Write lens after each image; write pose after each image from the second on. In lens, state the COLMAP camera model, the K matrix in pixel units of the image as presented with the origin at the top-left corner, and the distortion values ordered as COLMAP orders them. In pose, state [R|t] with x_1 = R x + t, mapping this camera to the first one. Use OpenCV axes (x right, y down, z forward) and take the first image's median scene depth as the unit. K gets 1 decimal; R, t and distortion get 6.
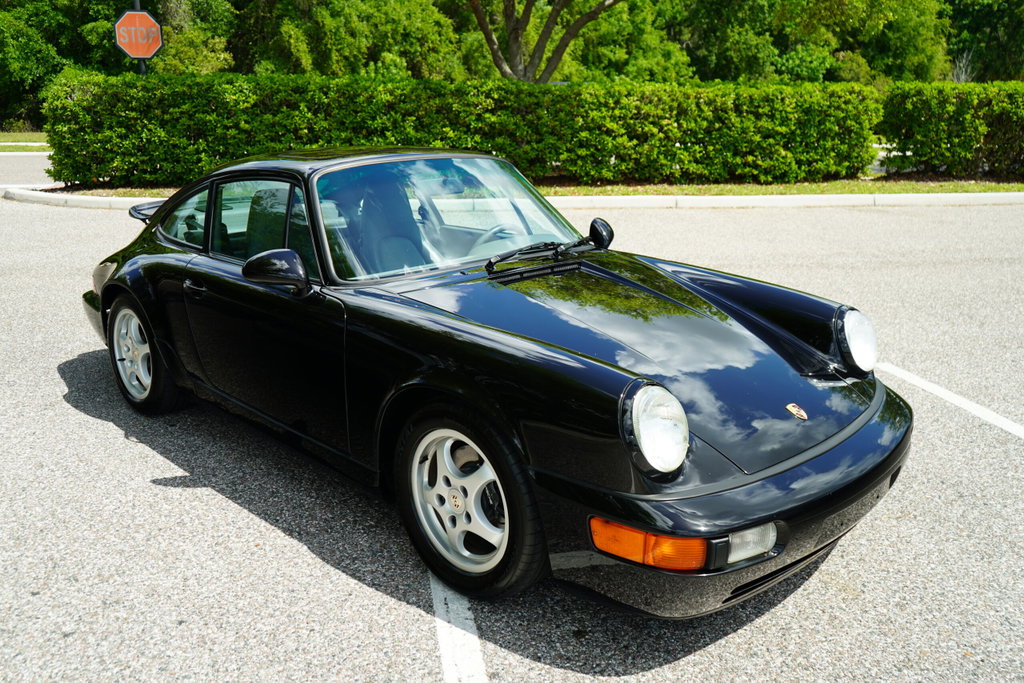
lens RADIAL K [[873.1, 0, 501.2], [0, 873.1, 345.3], [0, 0, 1]] dist [0.001532, 0.001237]
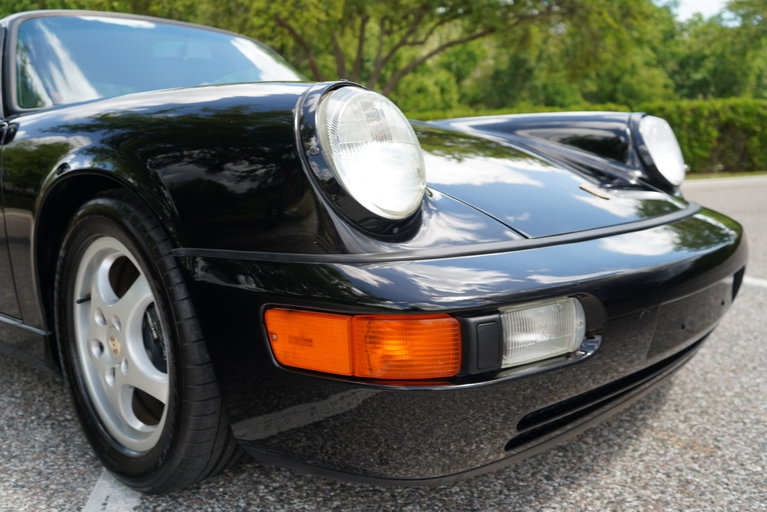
lens RADIAL K [[646.7, 0, 383.5], [0, 646.7, 256.0], [0, 0, 1]] dist [0.004449, 0.005450]
pose [[0.997995, -0.055585, 0.030259, 0.145204], [0.059551, 0.986636, -0.151669, 0.199883], [-0.021424, 0.153167, 0.987968, 0.486091]]
